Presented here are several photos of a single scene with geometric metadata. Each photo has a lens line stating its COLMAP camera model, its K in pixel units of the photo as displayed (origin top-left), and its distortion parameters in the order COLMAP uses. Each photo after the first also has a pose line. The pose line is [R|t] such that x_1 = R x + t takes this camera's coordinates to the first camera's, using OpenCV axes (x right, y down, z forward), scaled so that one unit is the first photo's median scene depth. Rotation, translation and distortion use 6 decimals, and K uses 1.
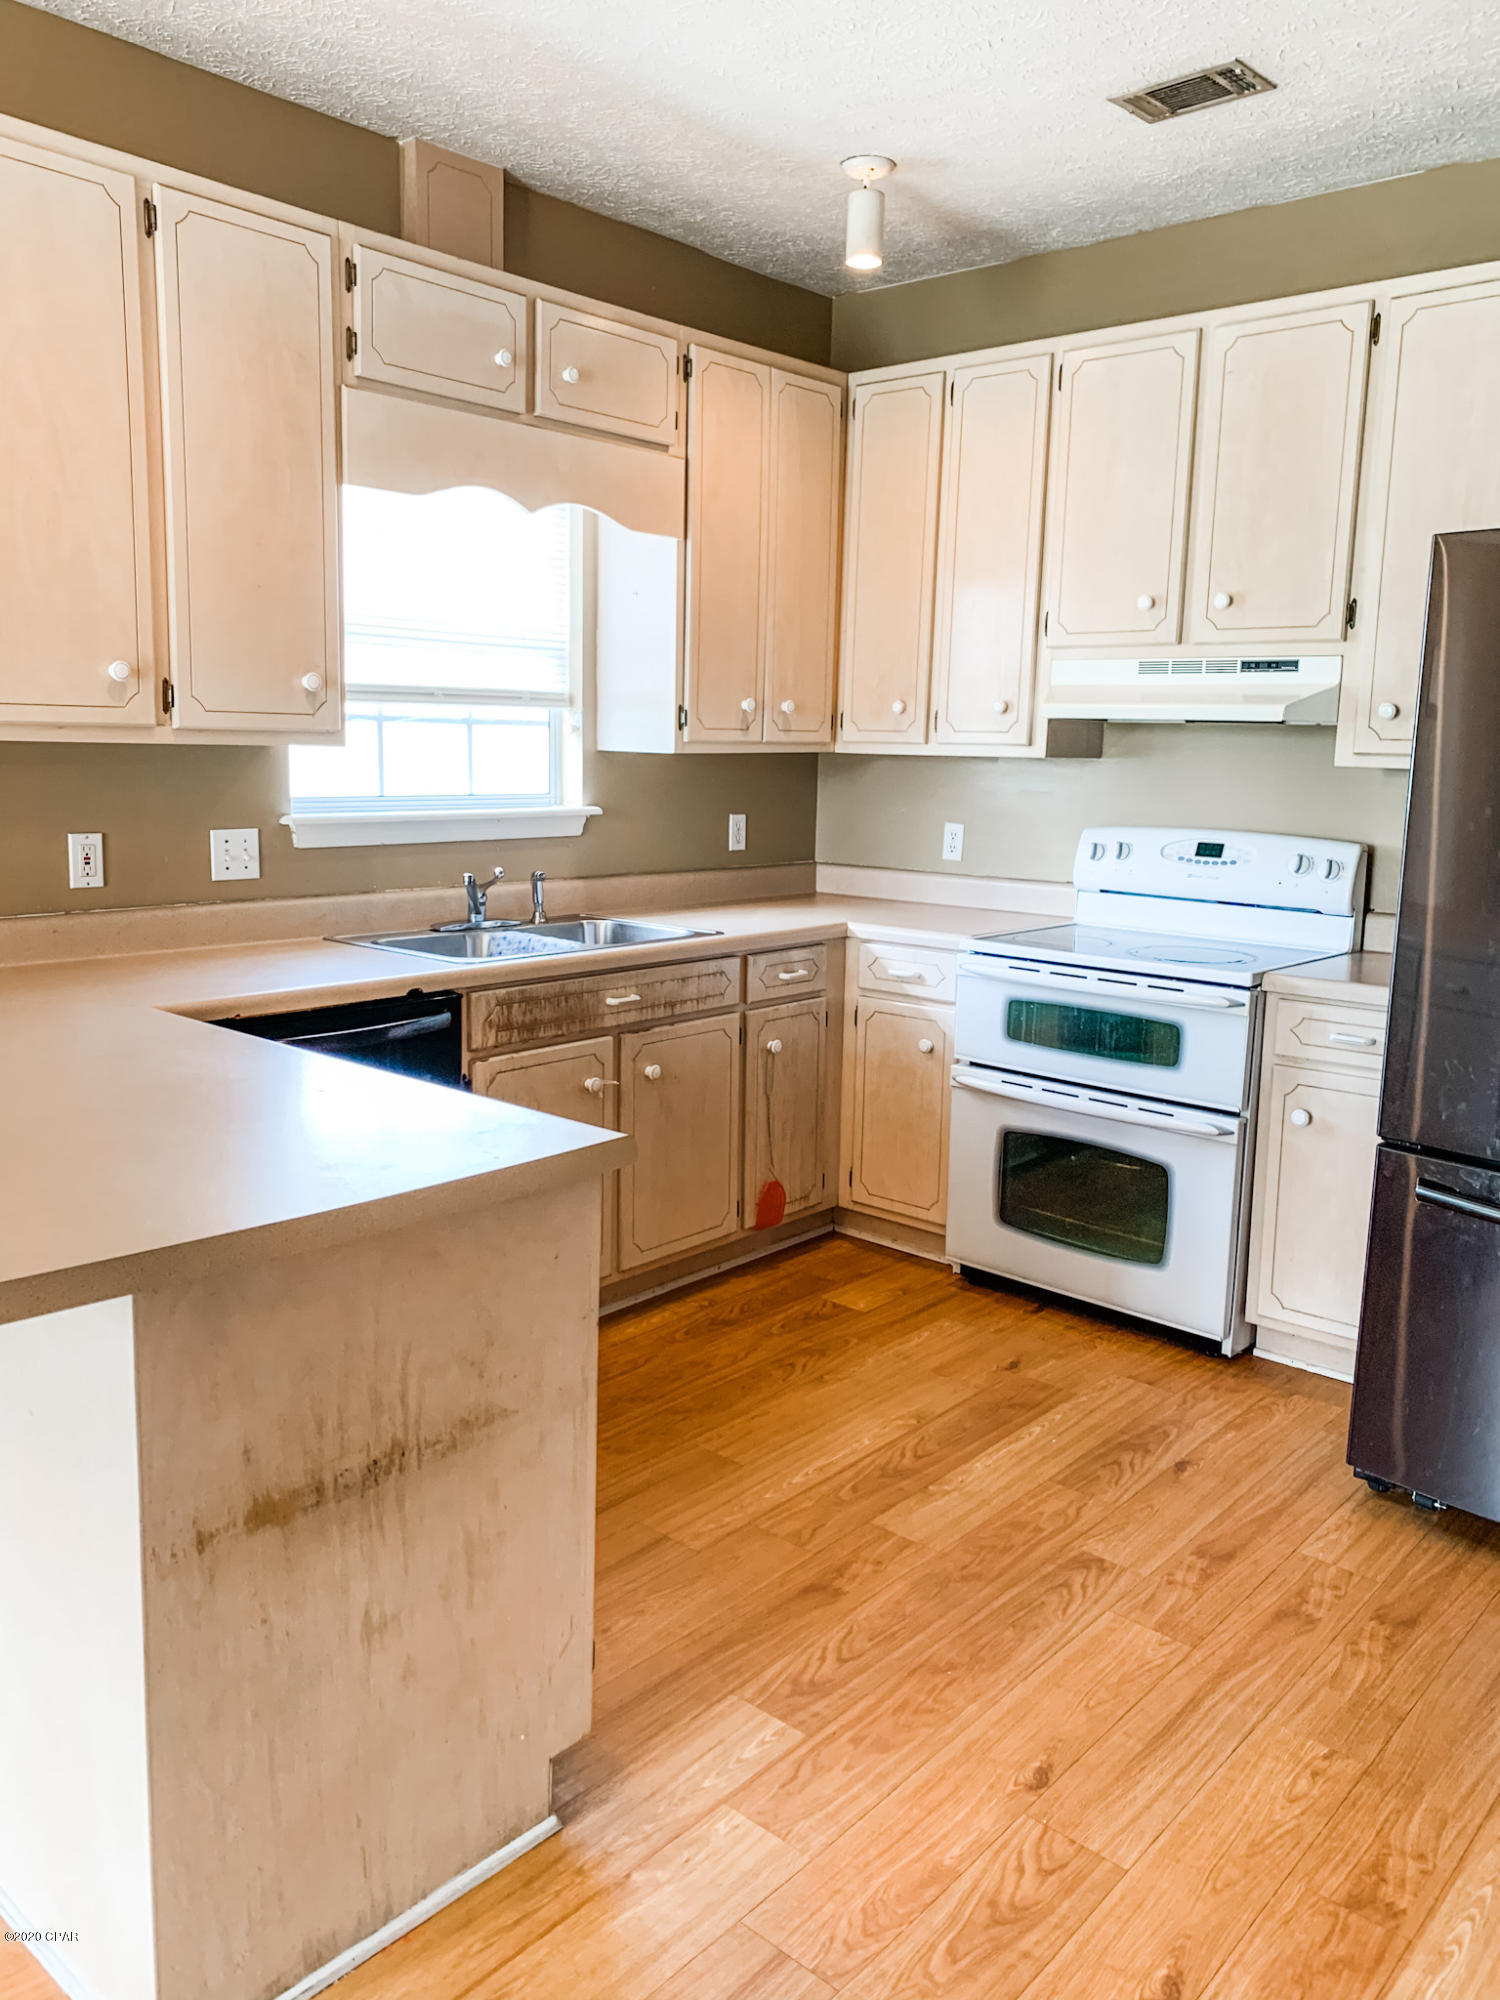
lens RADIAL K [[1529.2, 0, 746.7], [0, 1529.2, 987.0], [0, 0, 1]] dist [0.039908, -0.035946]
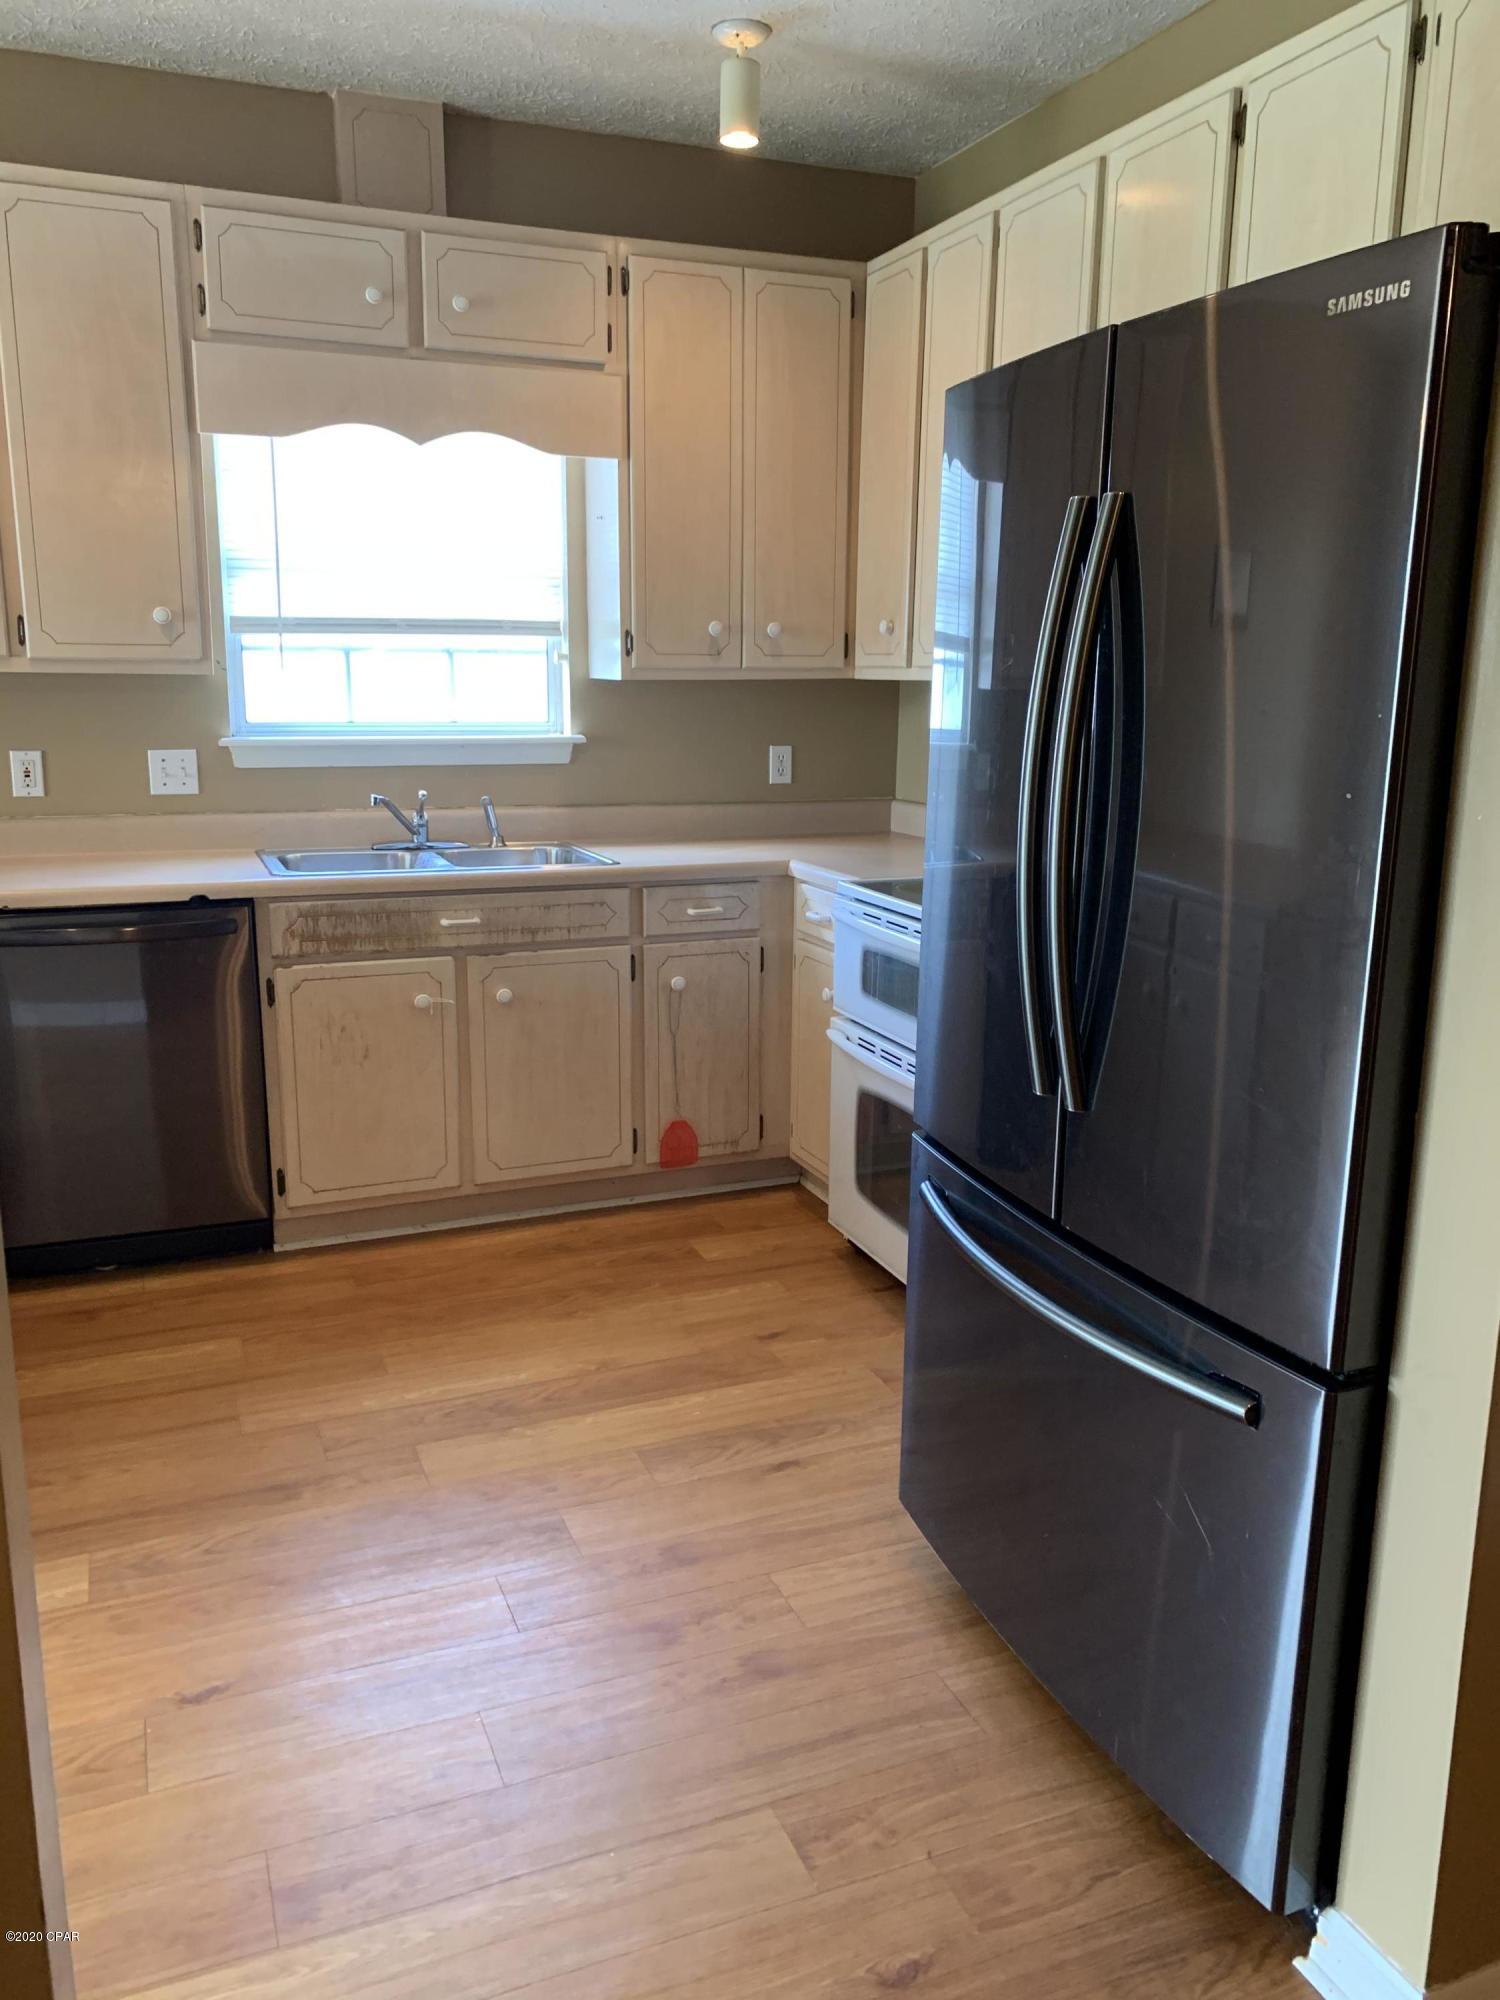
lens RADIAL K [[1529.2, 0, 744.4], [0, 1529.2, 1007.4], [0, 0, 1]] dist [0.039908, -0.035946]
pose [[0.895777, 0.084059, -0.436483, 0.524281], [-0.062188, 0.995998, 0.064186, -0.011778], [0.440132, -0.030352, 0.897420, 0.152578]]
